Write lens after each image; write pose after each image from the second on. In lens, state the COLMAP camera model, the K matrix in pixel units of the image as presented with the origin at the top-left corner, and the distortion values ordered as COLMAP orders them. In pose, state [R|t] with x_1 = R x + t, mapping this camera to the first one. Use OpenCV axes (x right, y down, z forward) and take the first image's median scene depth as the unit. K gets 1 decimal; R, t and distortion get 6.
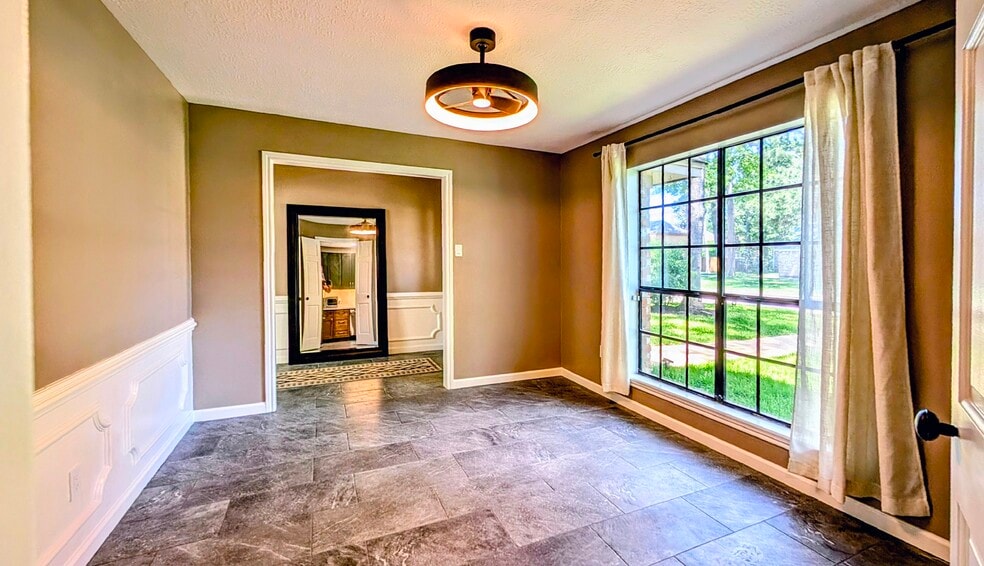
lens RADIAL K [[384.7, 0, 492.0], [0, 384.7, 283.0], [0, 0, 1]] dist [0.000269, 0.000048]
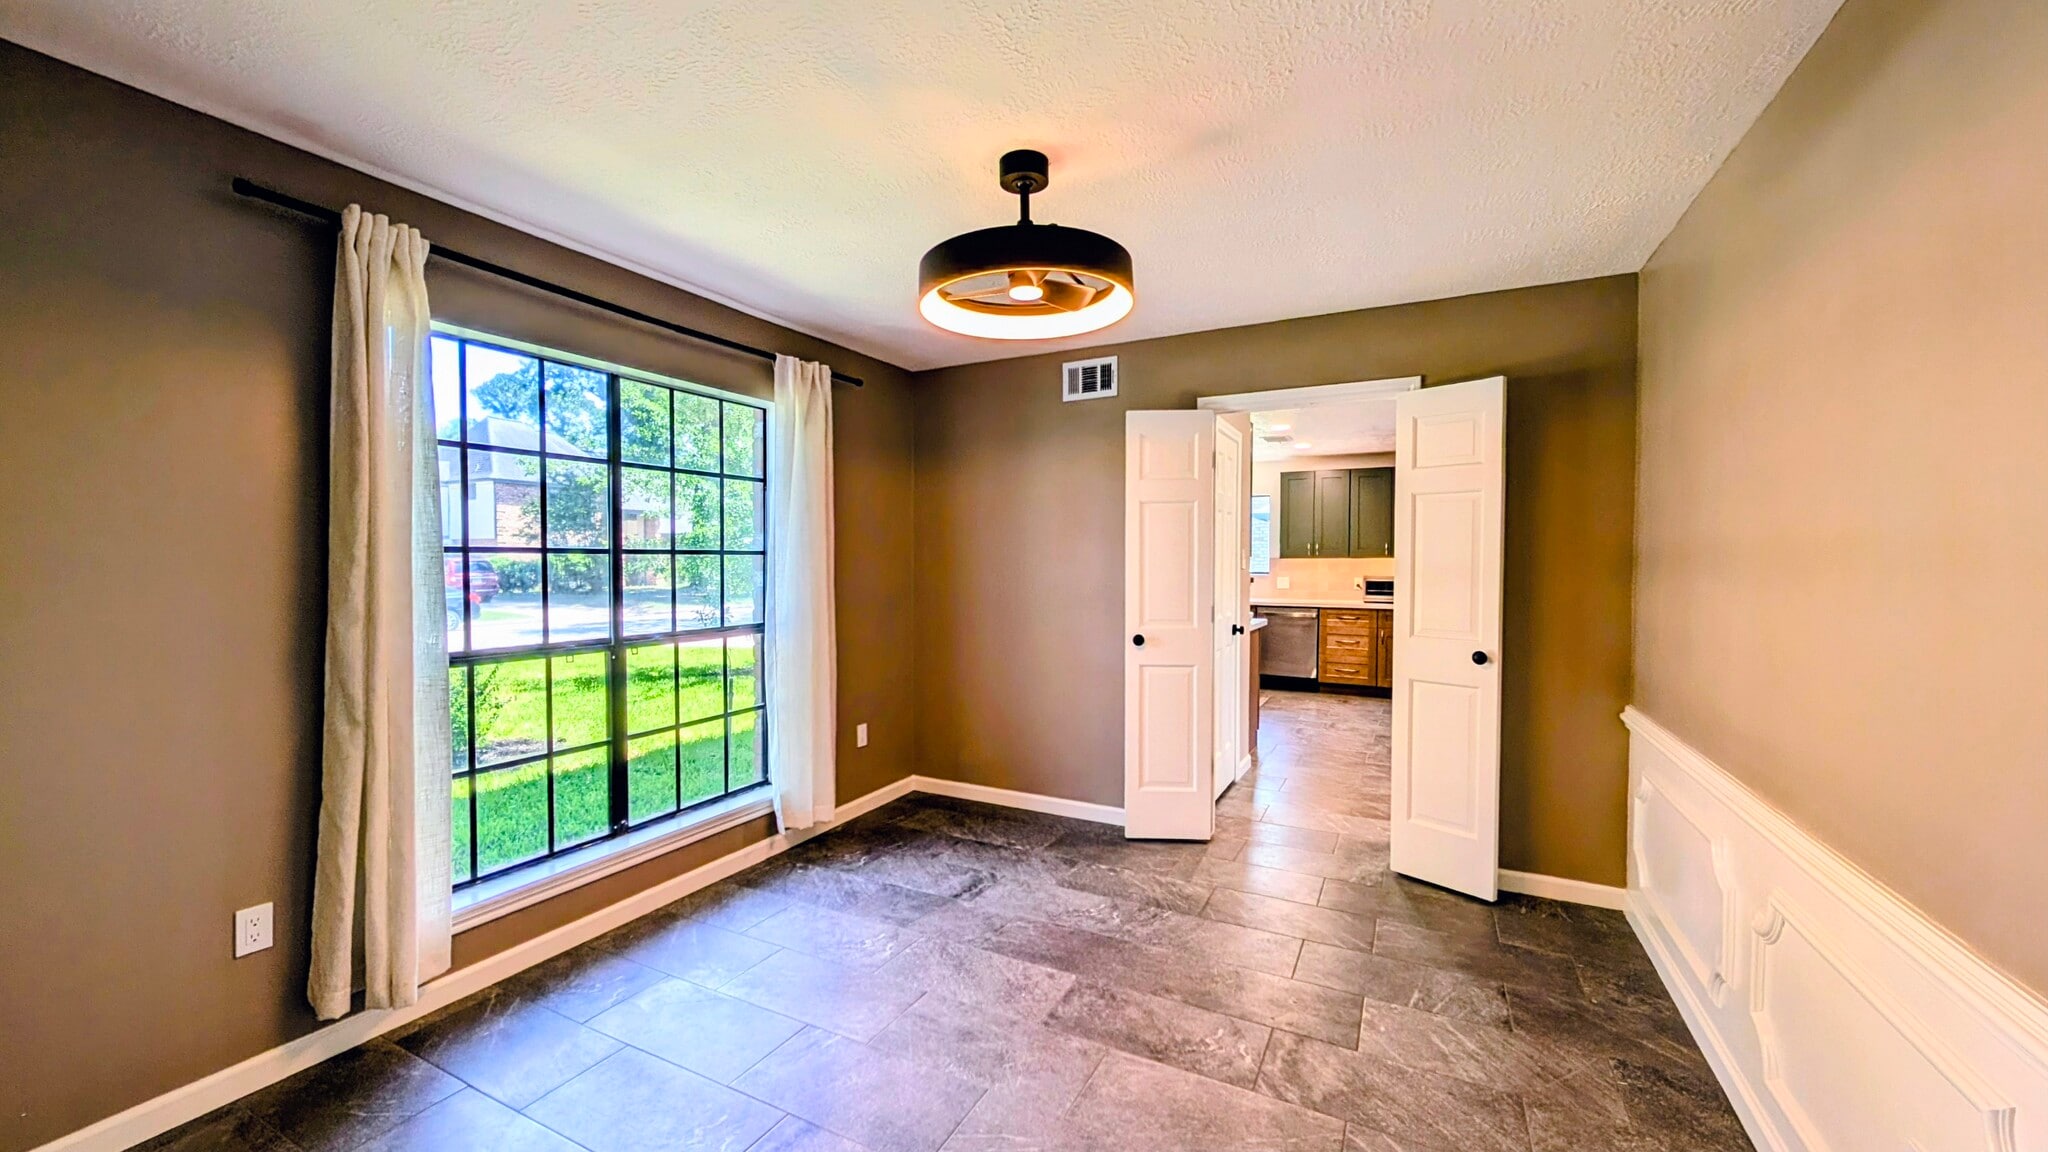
lens RADIAL K [[788.3, 0, 1020.0], [0, 788.3, 581.6], [0, 0, 1]] dist [0.001126, 0.000087]
pose [[-0.621913, -0.032255, 0.782422, -0.821763], [0.041193, 0.996420, 0.073820, -0.142252], [-0.782002, 0.078140, -0.618358, 1.586757]]
